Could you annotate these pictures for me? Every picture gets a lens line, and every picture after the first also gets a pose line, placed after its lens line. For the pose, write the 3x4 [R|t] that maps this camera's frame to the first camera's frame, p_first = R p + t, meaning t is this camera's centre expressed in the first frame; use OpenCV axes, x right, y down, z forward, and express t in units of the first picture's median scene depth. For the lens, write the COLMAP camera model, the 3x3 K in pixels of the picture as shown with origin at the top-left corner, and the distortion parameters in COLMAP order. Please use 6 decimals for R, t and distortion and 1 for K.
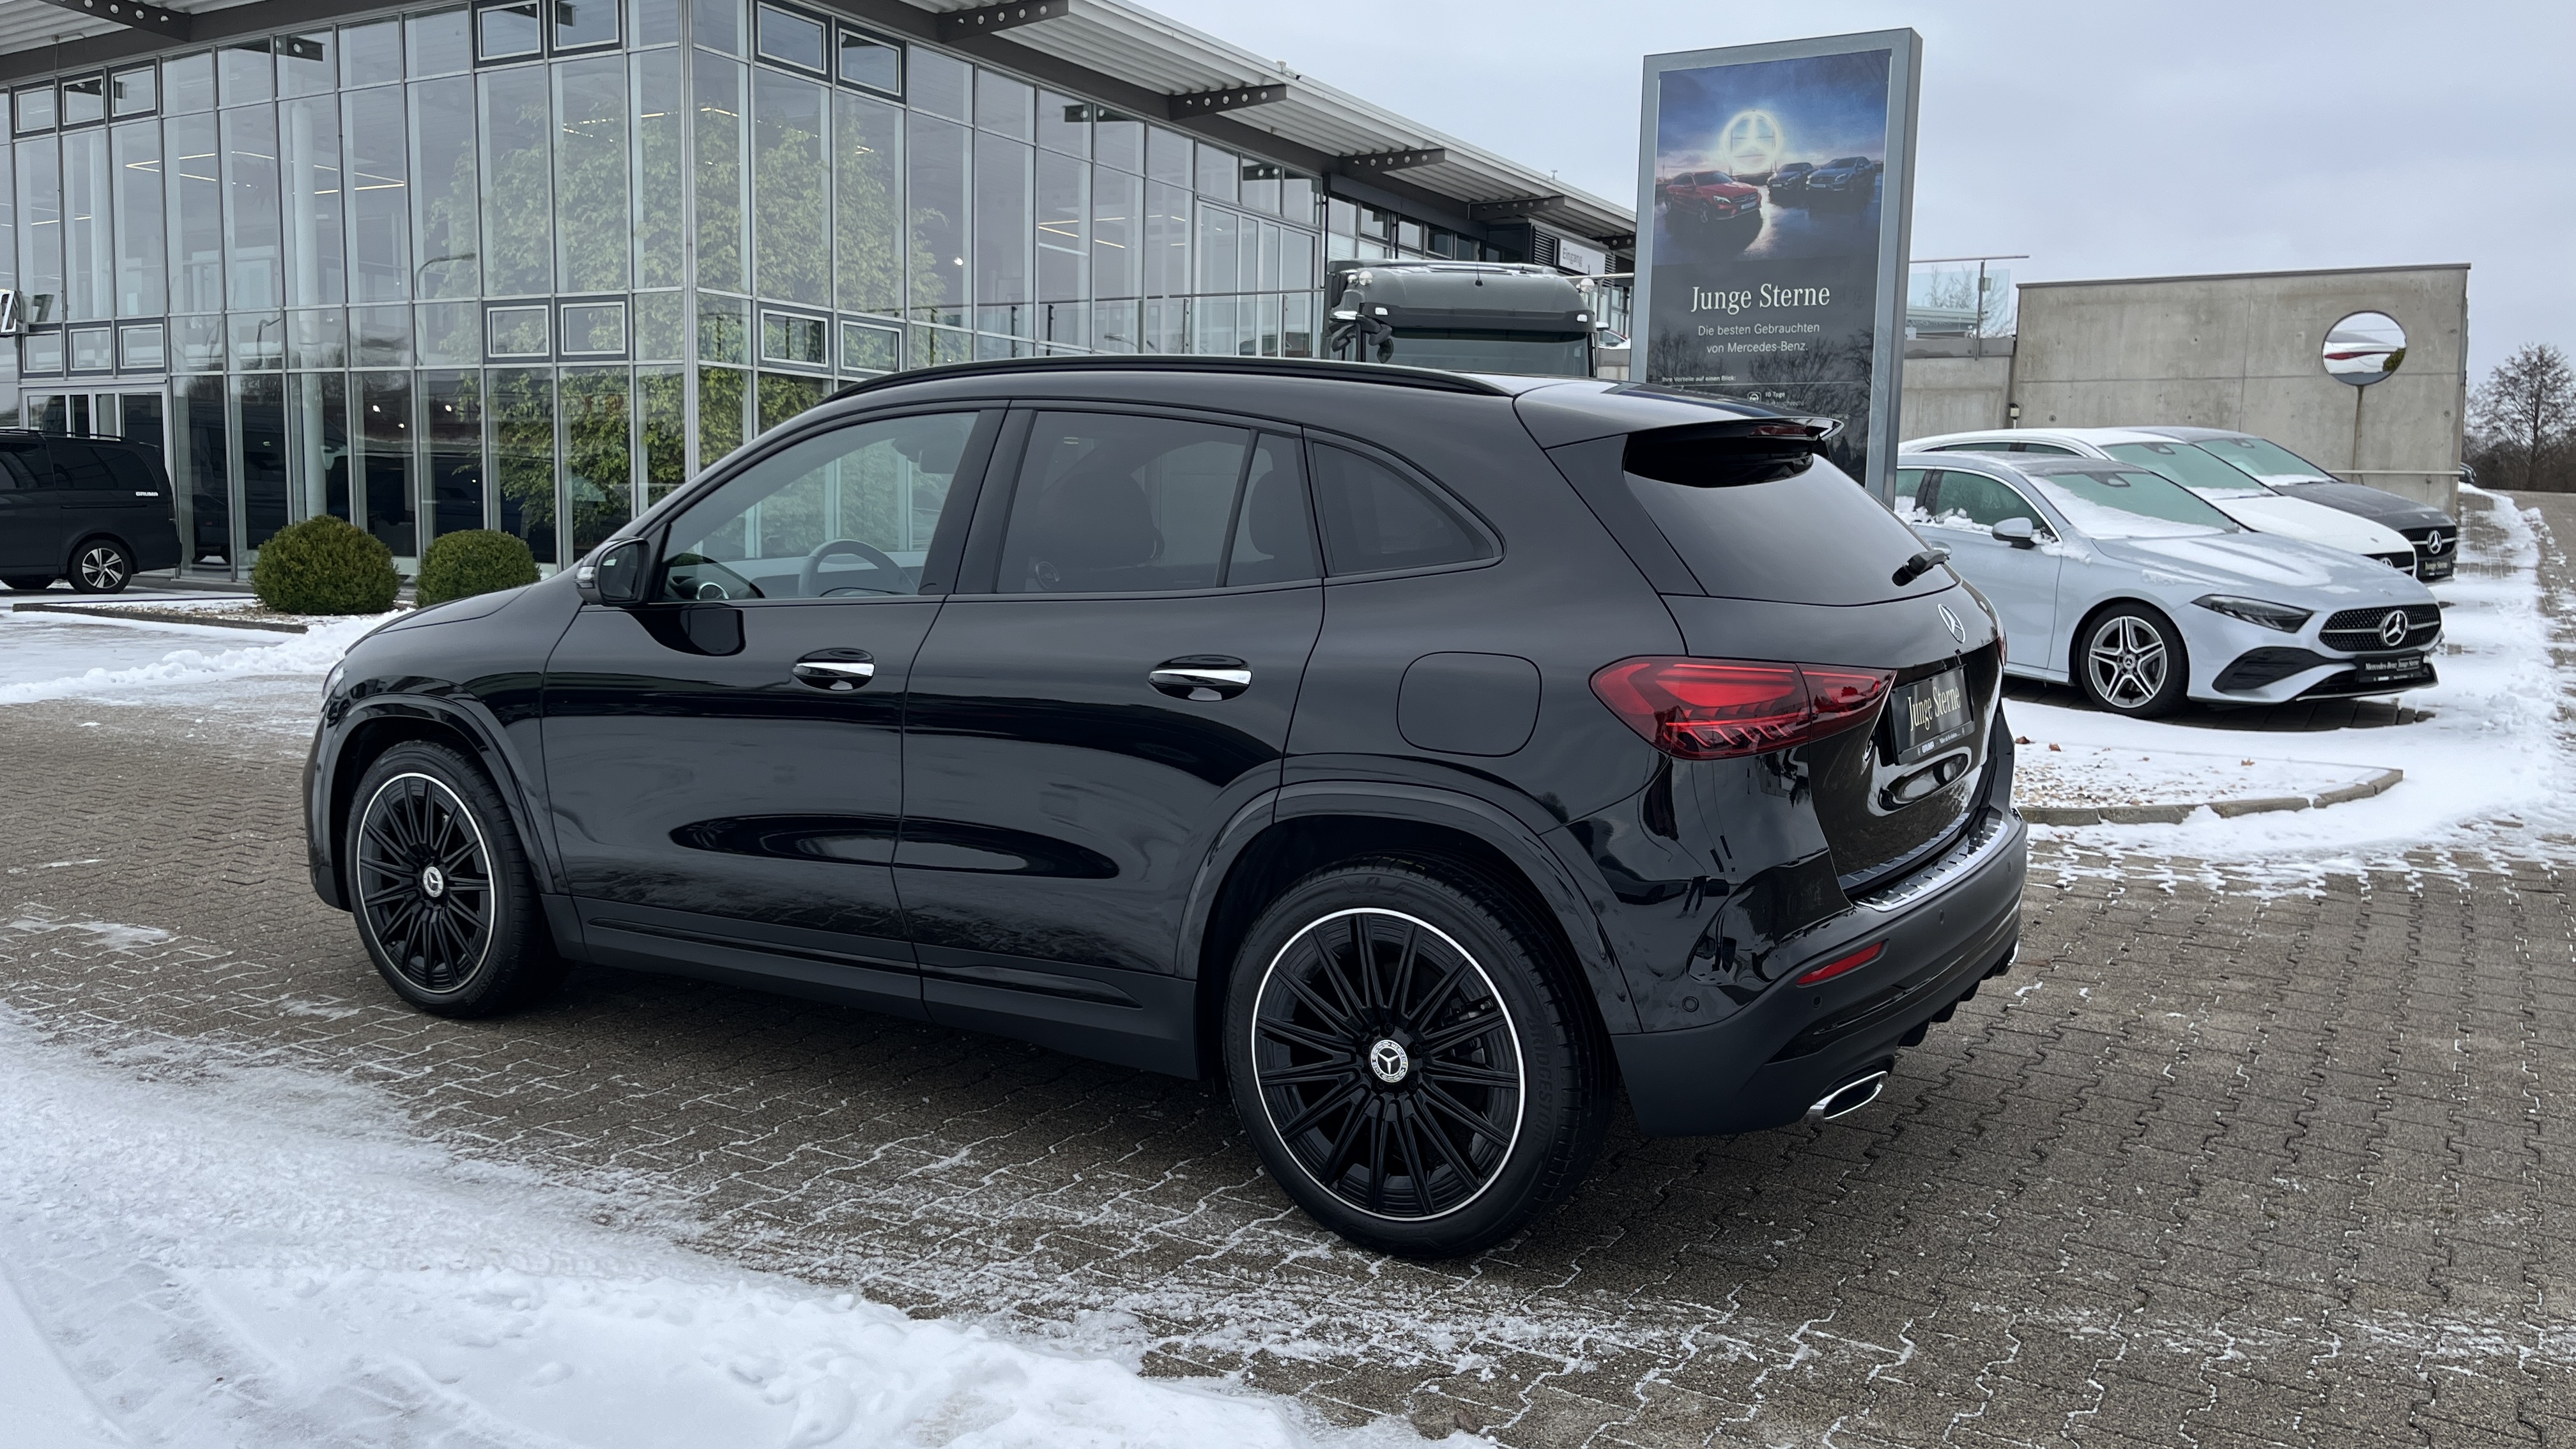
lens RADIAL K [[1940.4, 0, 1332.6], [0, 1940.4, 733.9], [0, 0, 1]] dist [0.028743, -0.009622]
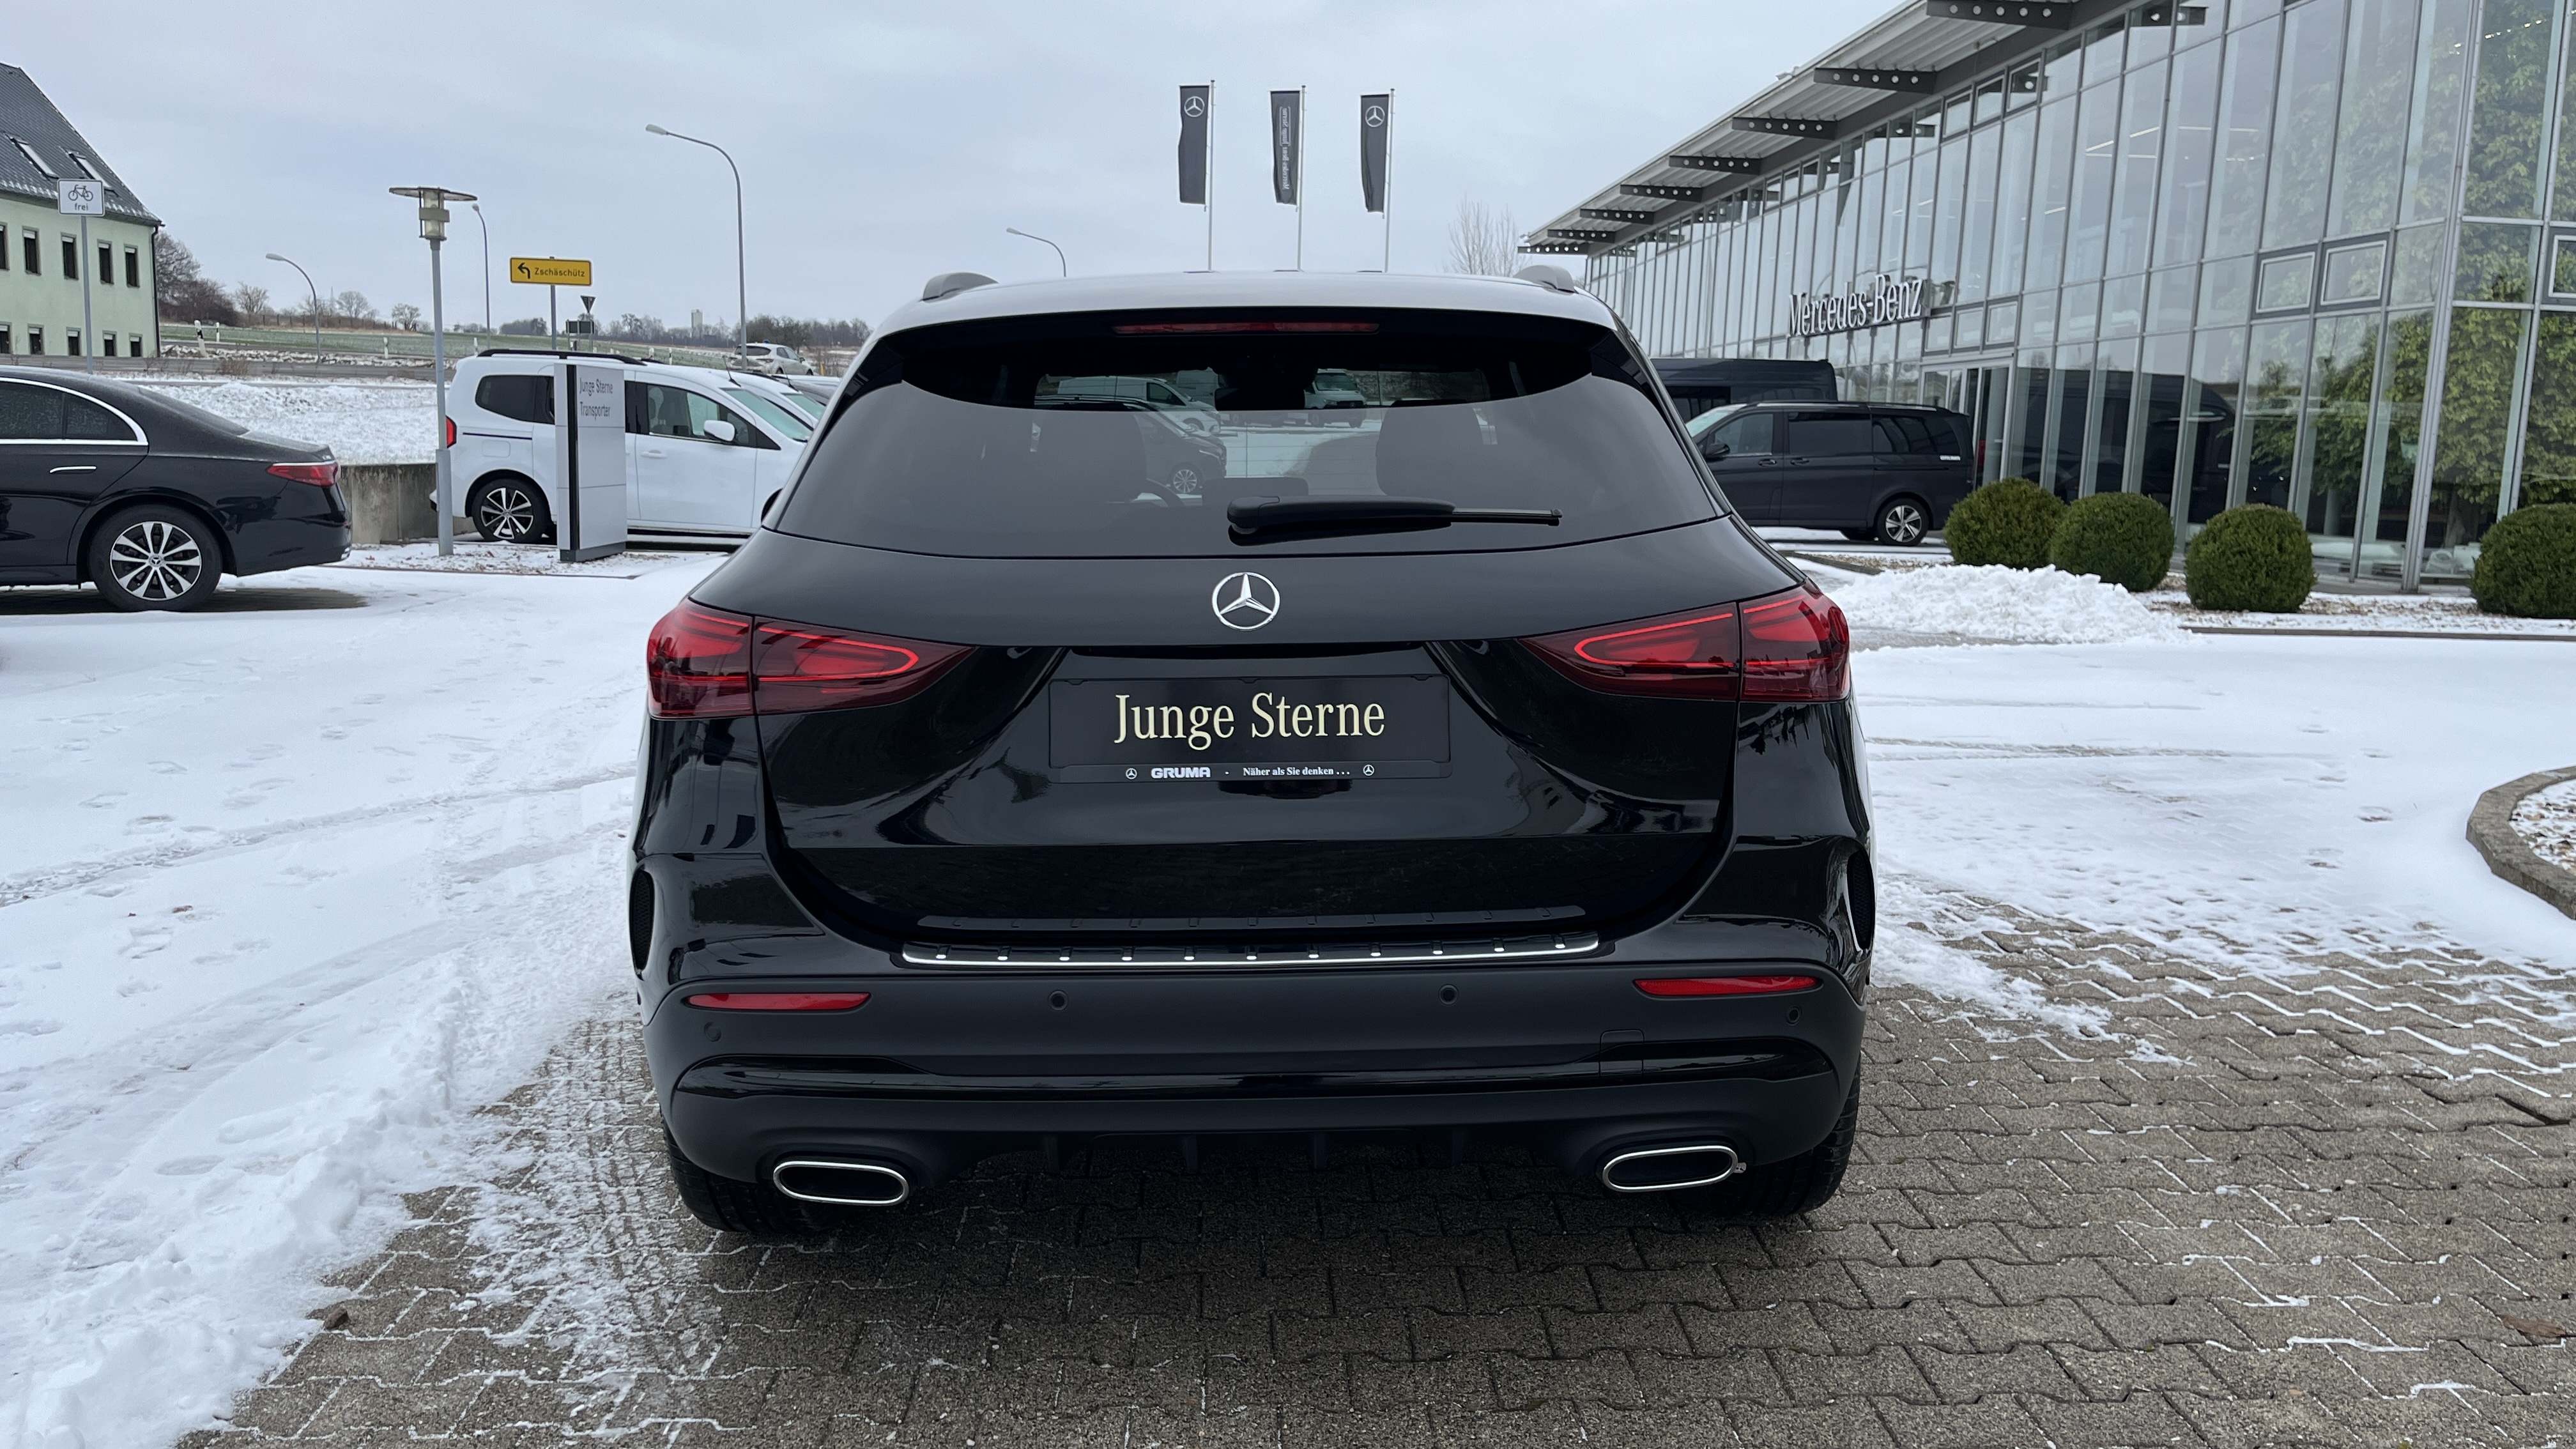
lens RADIAL K [[1947.6, 0, 1299.8], [0, 1947.6, 730.4], [0, 0, 1]] dist [0.092333, -0.133926]
pose [[0.546756, 0.120417, -0.828588, 0.159194], [-0.110540, 0.991323, 0.071126, -0.010863], [0.829963, 0.052703, 0.555322, 0.113282]]
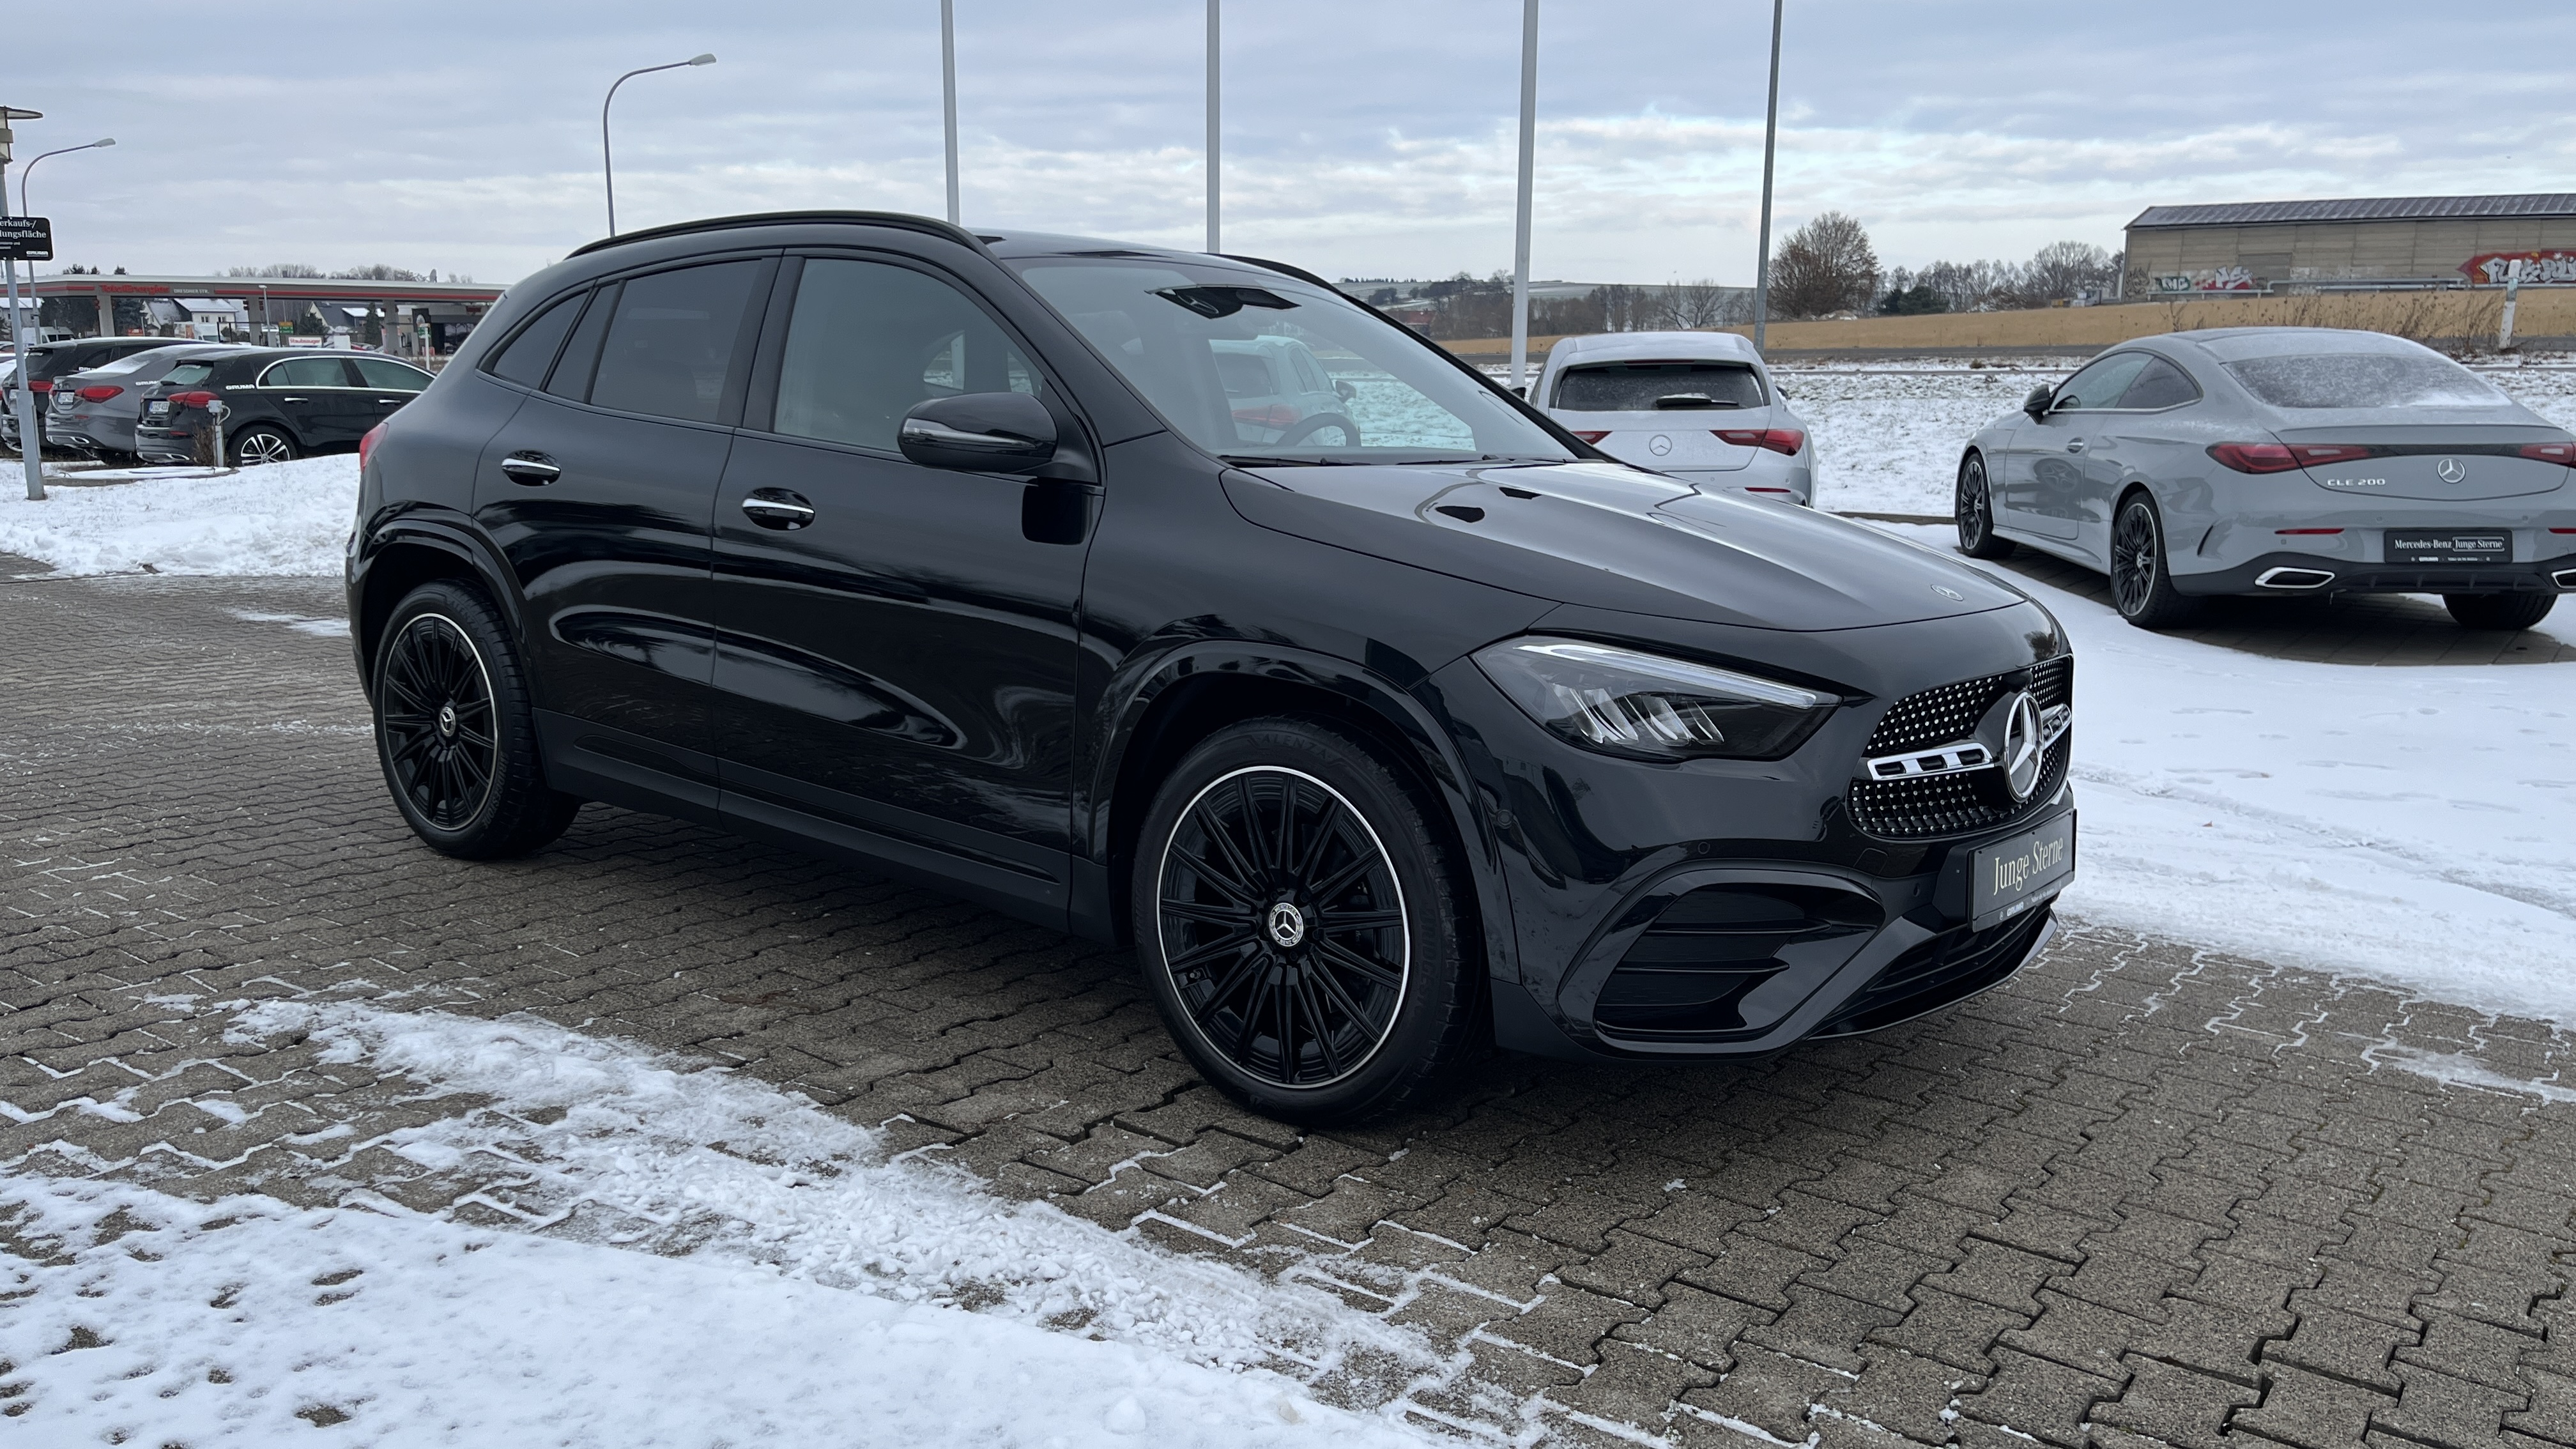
lens RADIAL K [[1968.5, 0, 1320.9], [0, 1968.5, 728.5], [0, 0, 1]] dist [0.069488, -0.090751]
pose [[-0.993570, -0.045820, 0.103538, -0.080550], [-0.012178, 0.952399, 0.304612, -0.057574], [-0.112567, 0.301393, -0.946832, 0.455752]]
